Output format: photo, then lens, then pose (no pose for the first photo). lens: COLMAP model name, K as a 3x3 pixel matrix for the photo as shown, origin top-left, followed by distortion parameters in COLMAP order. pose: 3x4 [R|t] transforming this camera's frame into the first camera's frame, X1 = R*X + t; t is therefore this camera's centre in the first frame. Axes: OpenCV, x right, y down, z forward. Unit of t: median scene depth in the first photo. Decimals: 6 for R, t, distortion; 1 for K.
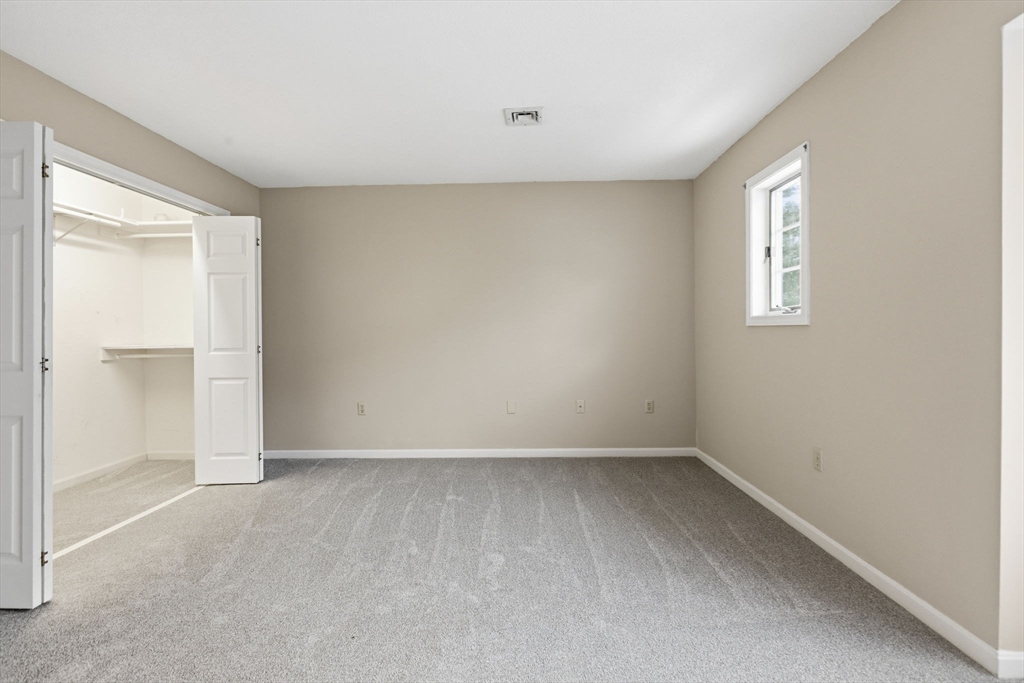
lens RADIAL K [[477.7, 0, 511.5], [0, 477.7, 334.2], [0, 0, 1]] dist [-0.007691, 0.006615]
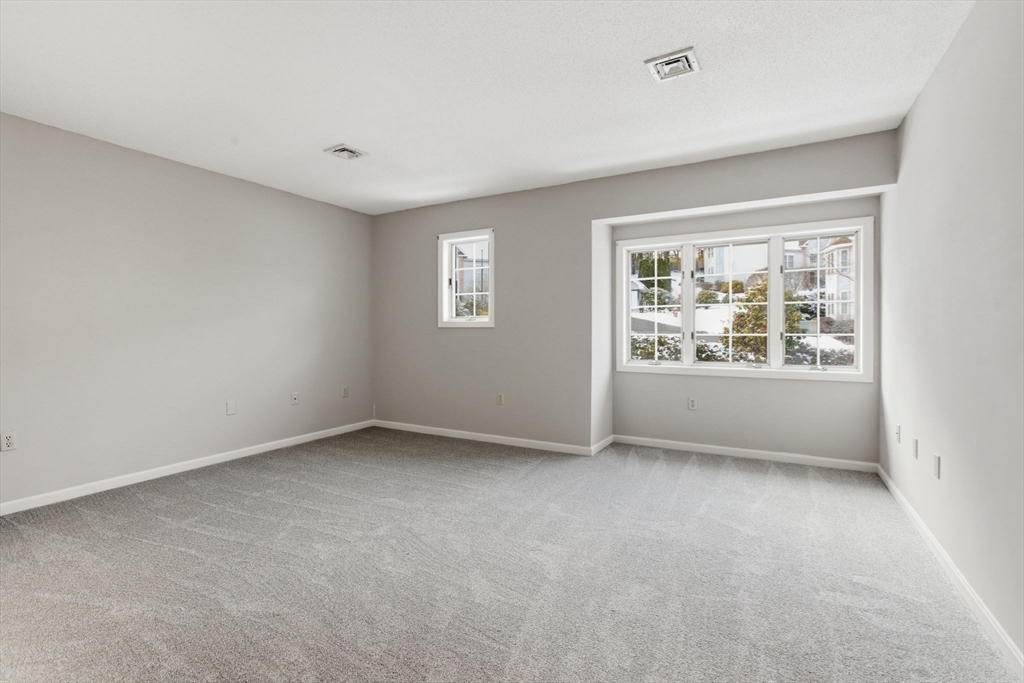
lens RADIAL K [[477.7, 0, 512.1], [0, 477.7, 334.8], [0, 0, 1]] dist [-0.007691, 0.006615]
pose [[0.465228, -0.000229, 0.885191, -0.792928], [0.003833, 0.999991, -0.001756, 0.011047], [-0.885183, 0.004210, 0.465224, 0.061097]]
